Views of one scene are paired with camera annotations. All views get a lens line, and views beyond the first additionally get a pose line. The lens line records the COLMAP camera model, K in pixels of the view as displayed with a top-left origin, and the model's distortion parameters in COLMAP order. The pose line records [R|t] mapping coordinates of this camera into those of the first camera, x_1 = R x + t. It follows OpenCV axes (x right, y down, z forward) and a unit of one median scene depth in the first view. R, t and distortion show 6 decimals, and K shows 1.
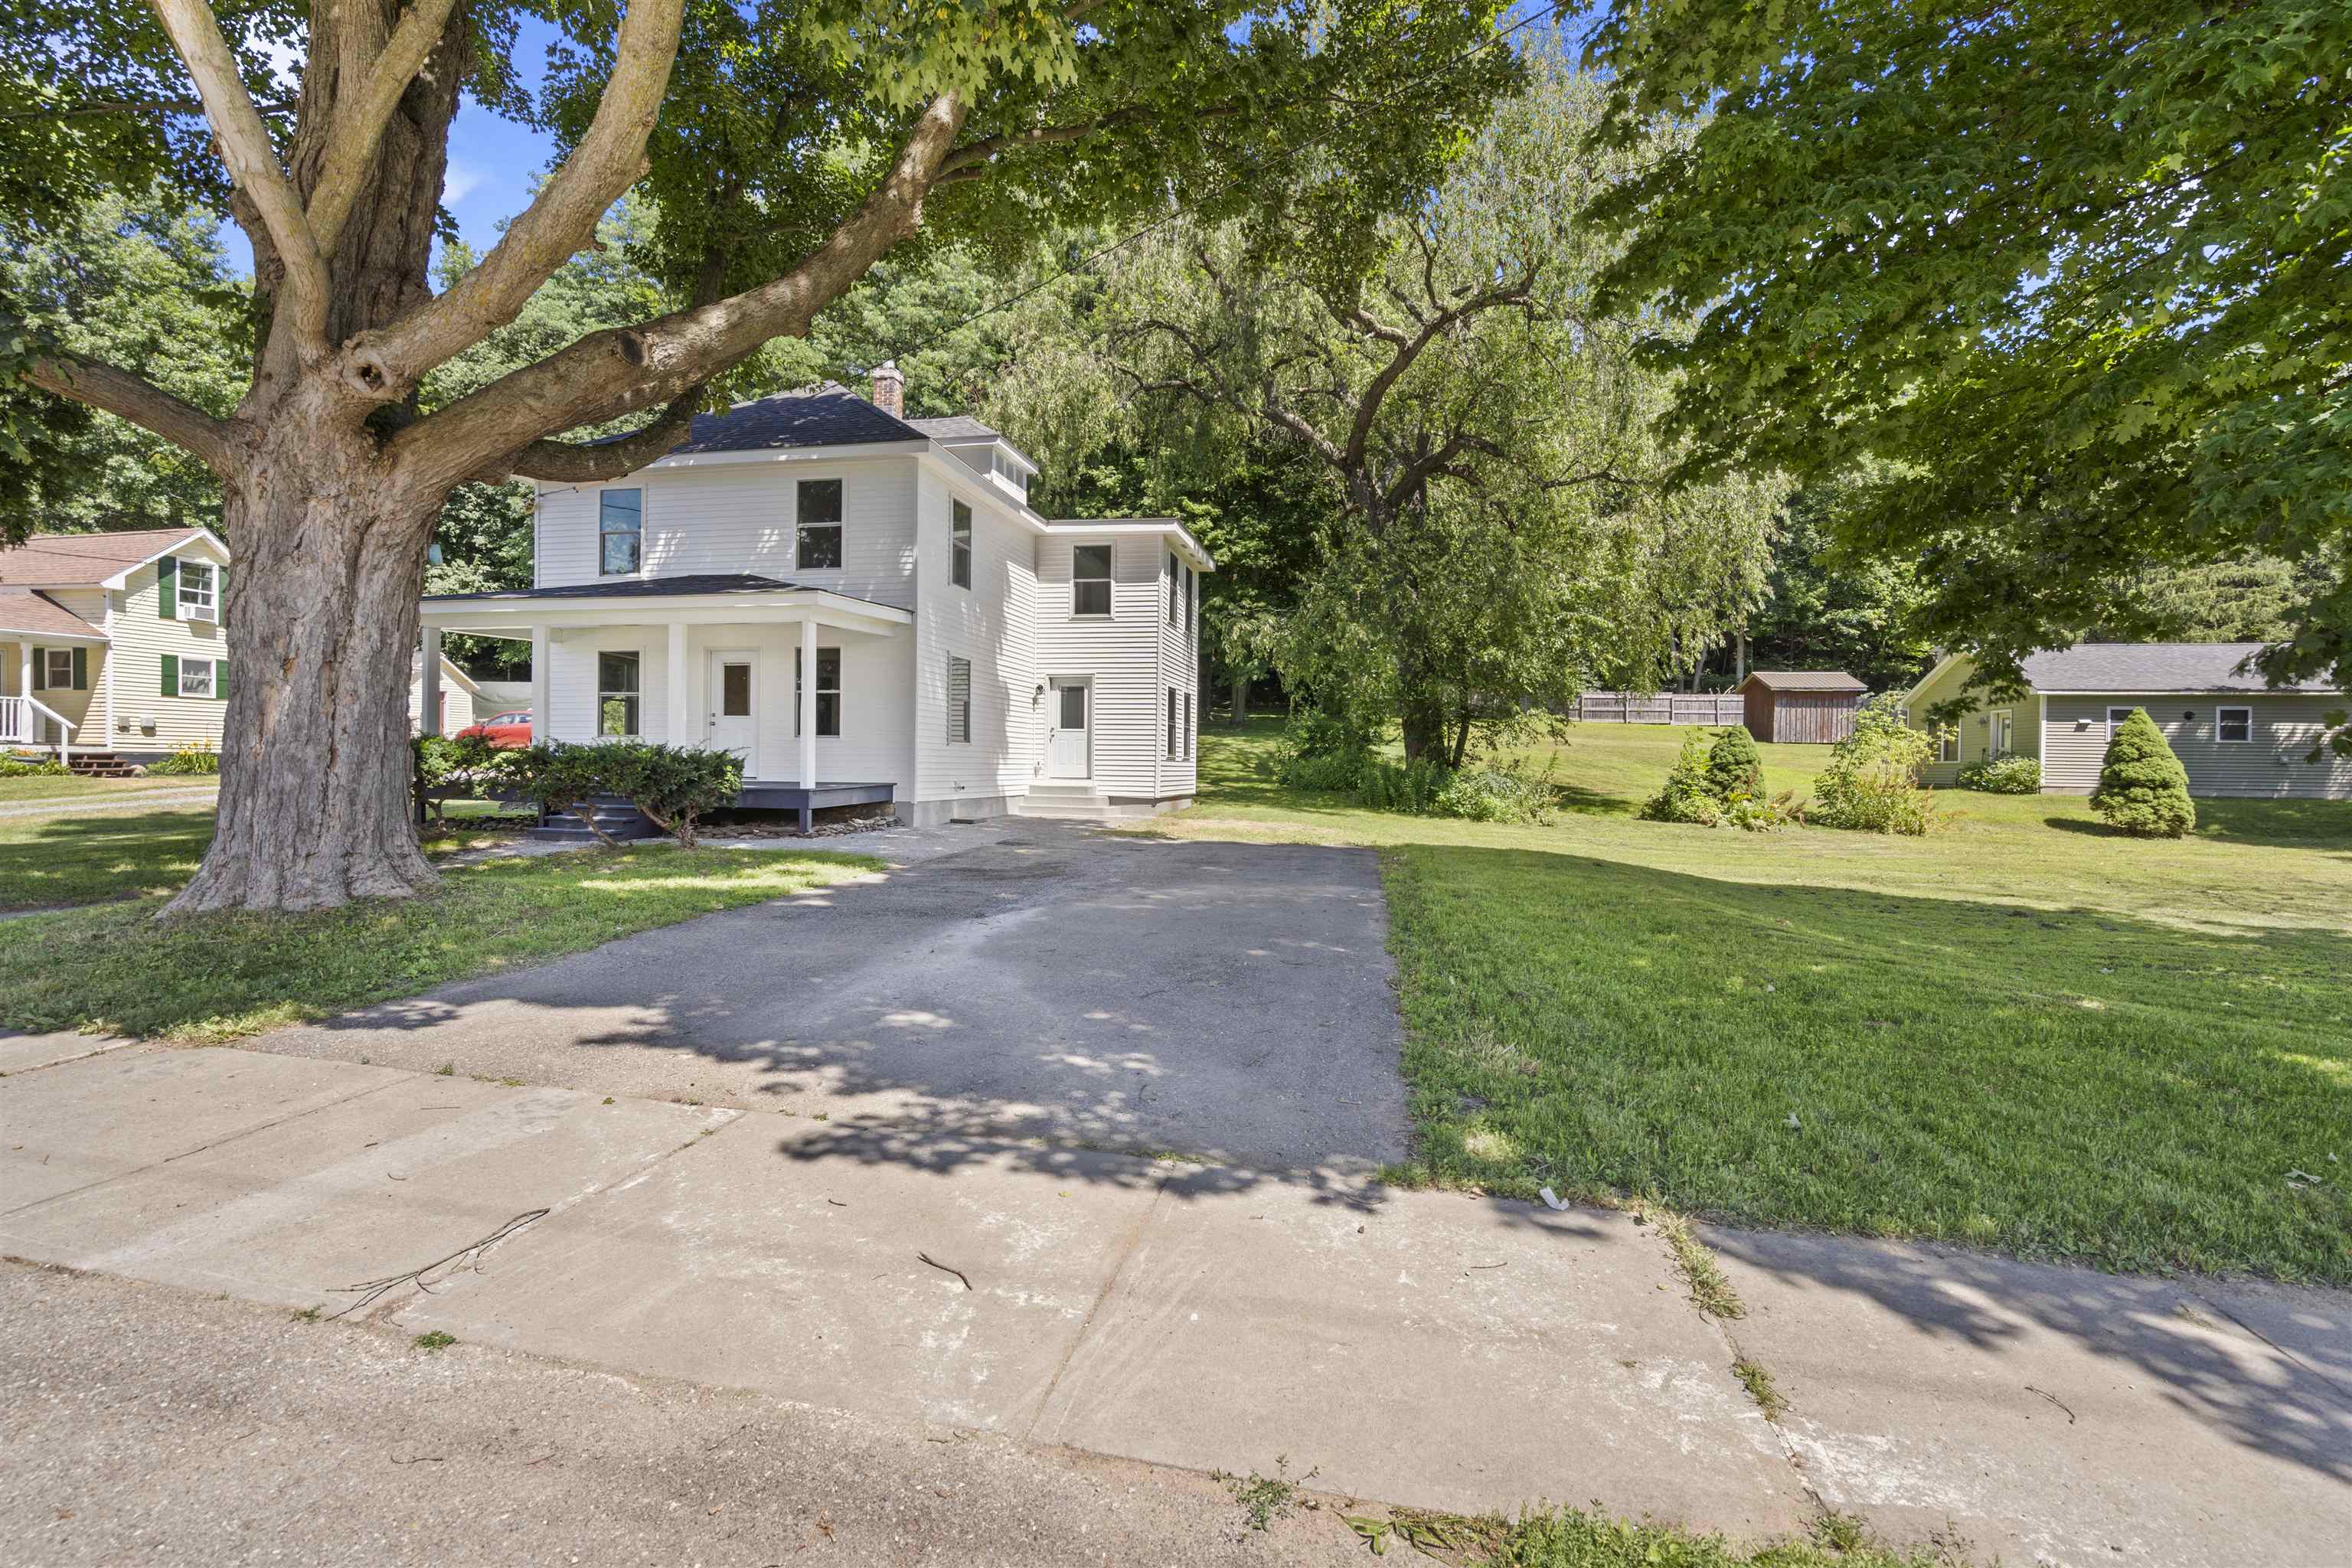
lens RADIAL K [[1078.3, 0, 1198.7], [0, 1078.3, 796.3], [0, 0, 1]] dist [-0.013047, -0.000352]
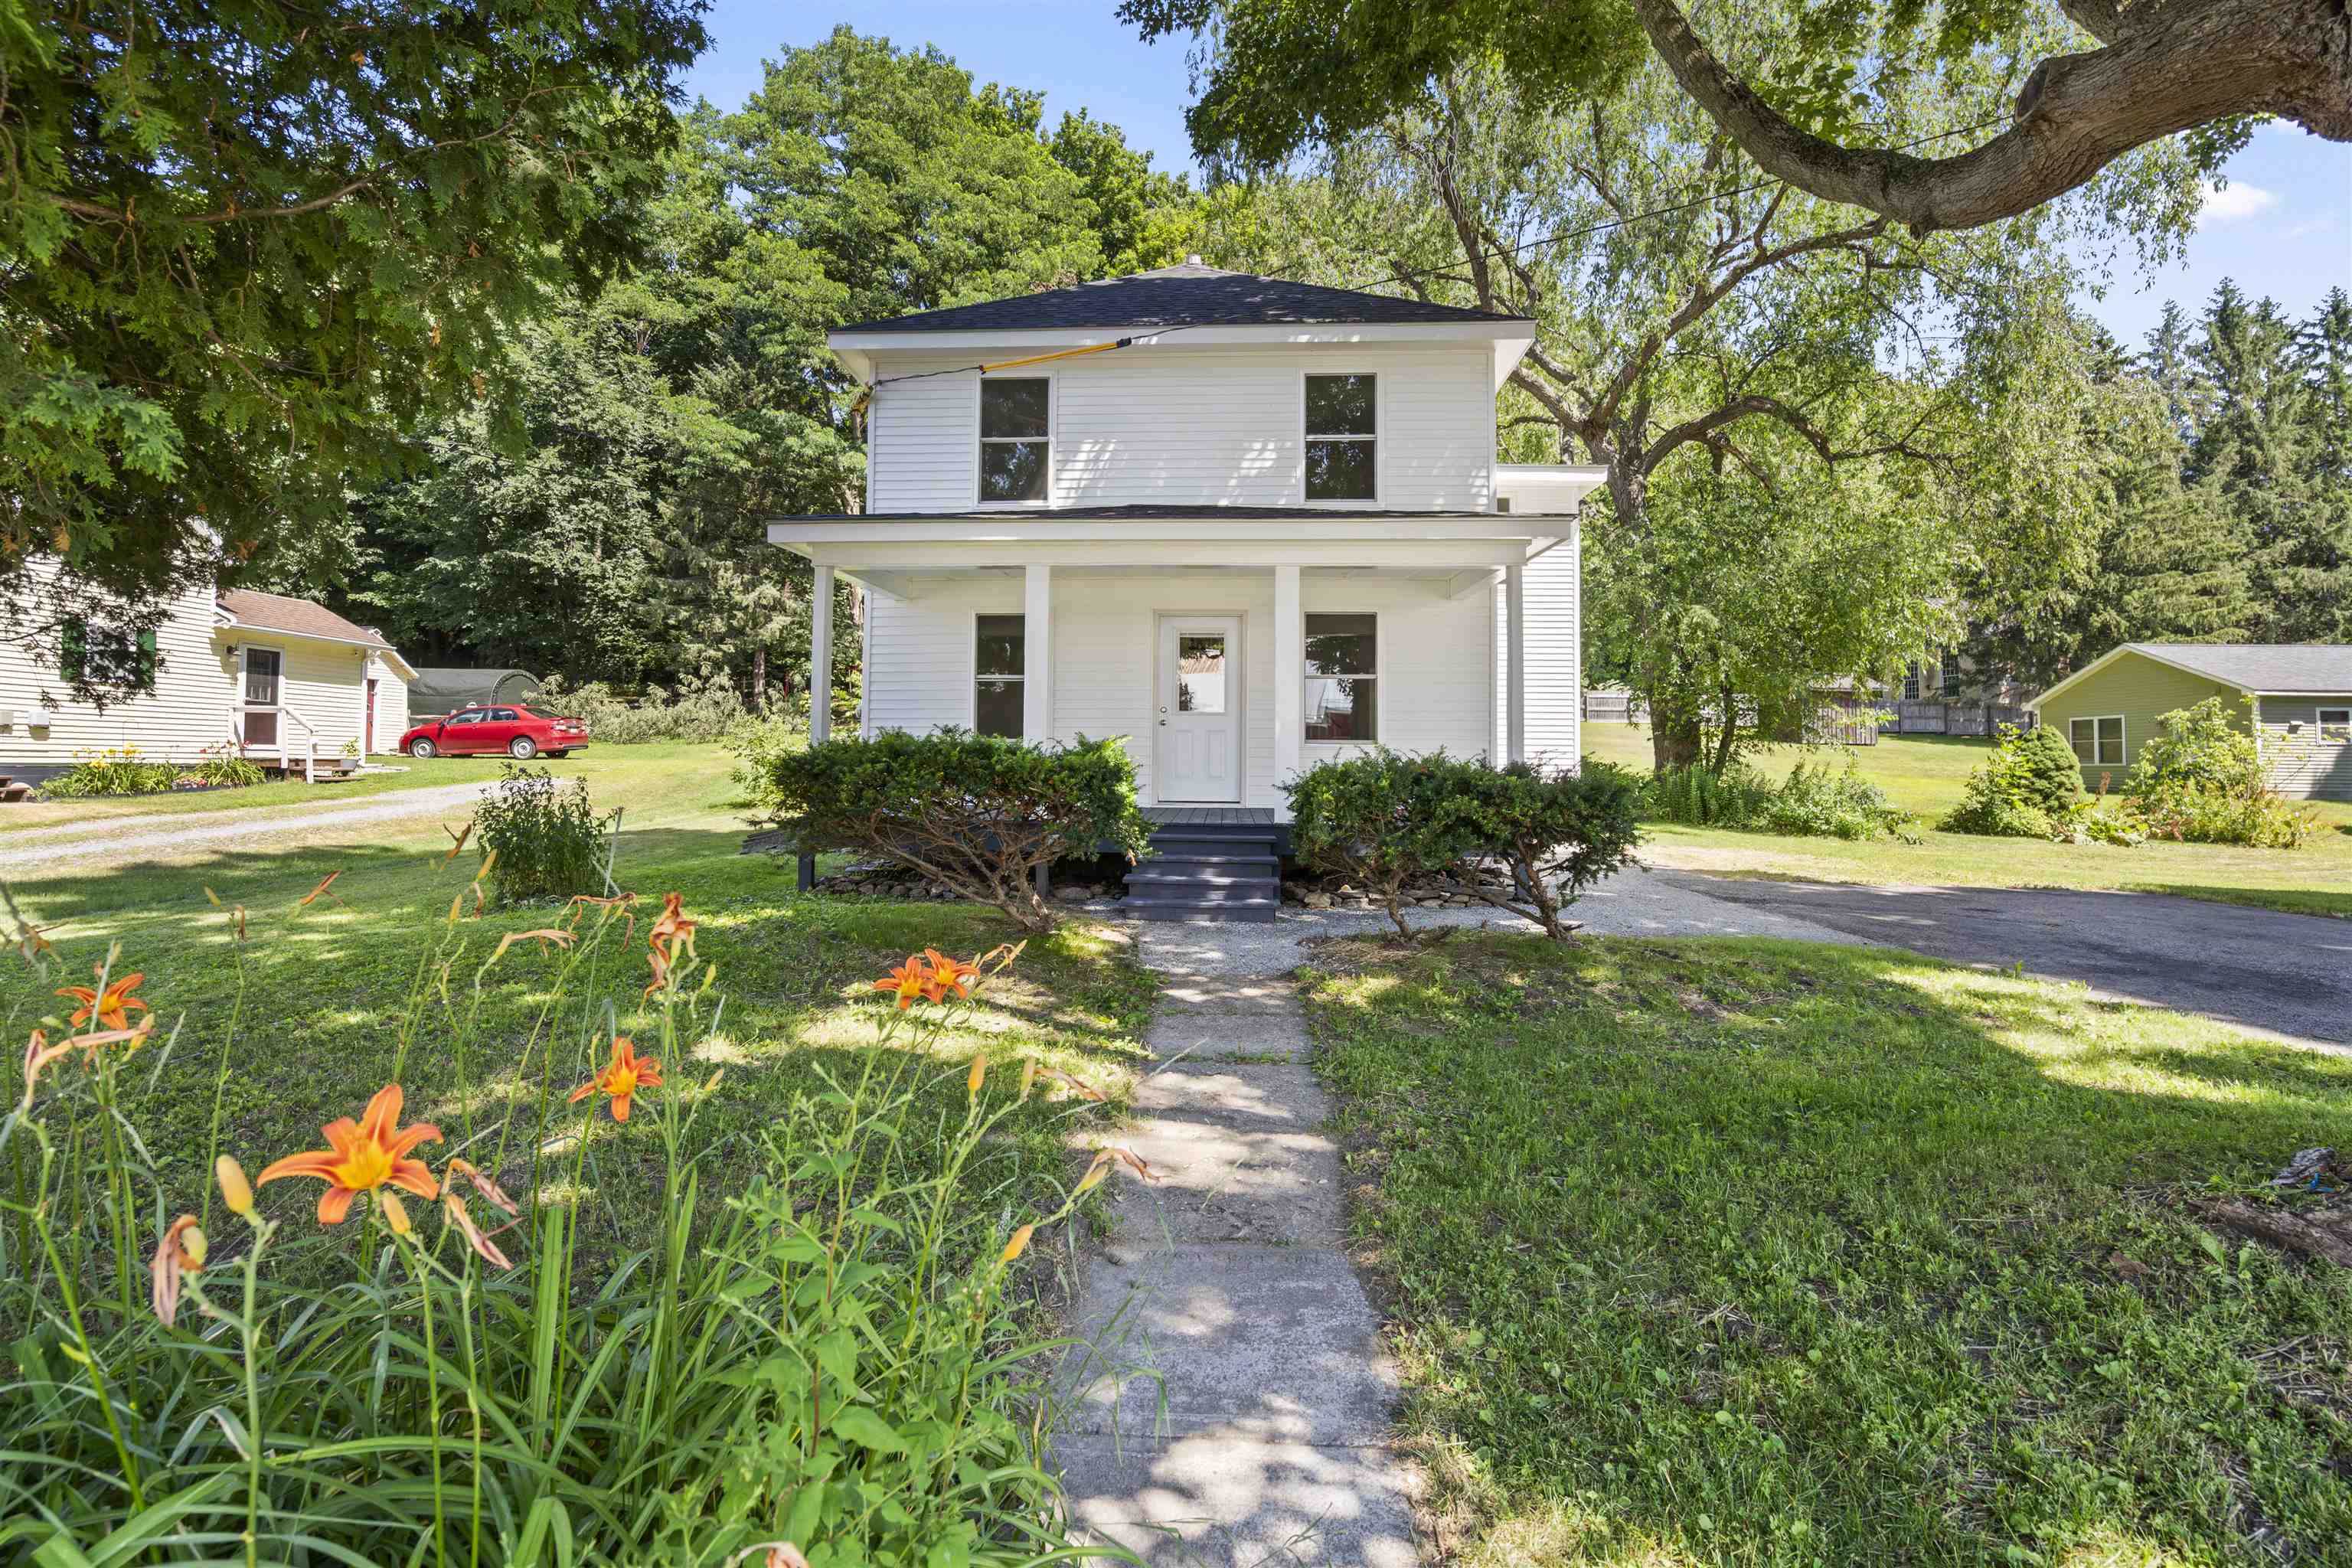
lens RADIAL K [[1078.3, 0, 1157.7], [0, 1078.3, 761.2], [0, 0, 1]] dist [-0.013047, -0.000352]
pose [[0.987452, -0.003692, 0.157874, -0.402501], [0.008800, 0.999460, -0.031668, -0.015742], [-0.157672, 0.032660, 0.986951, 0.234844]]
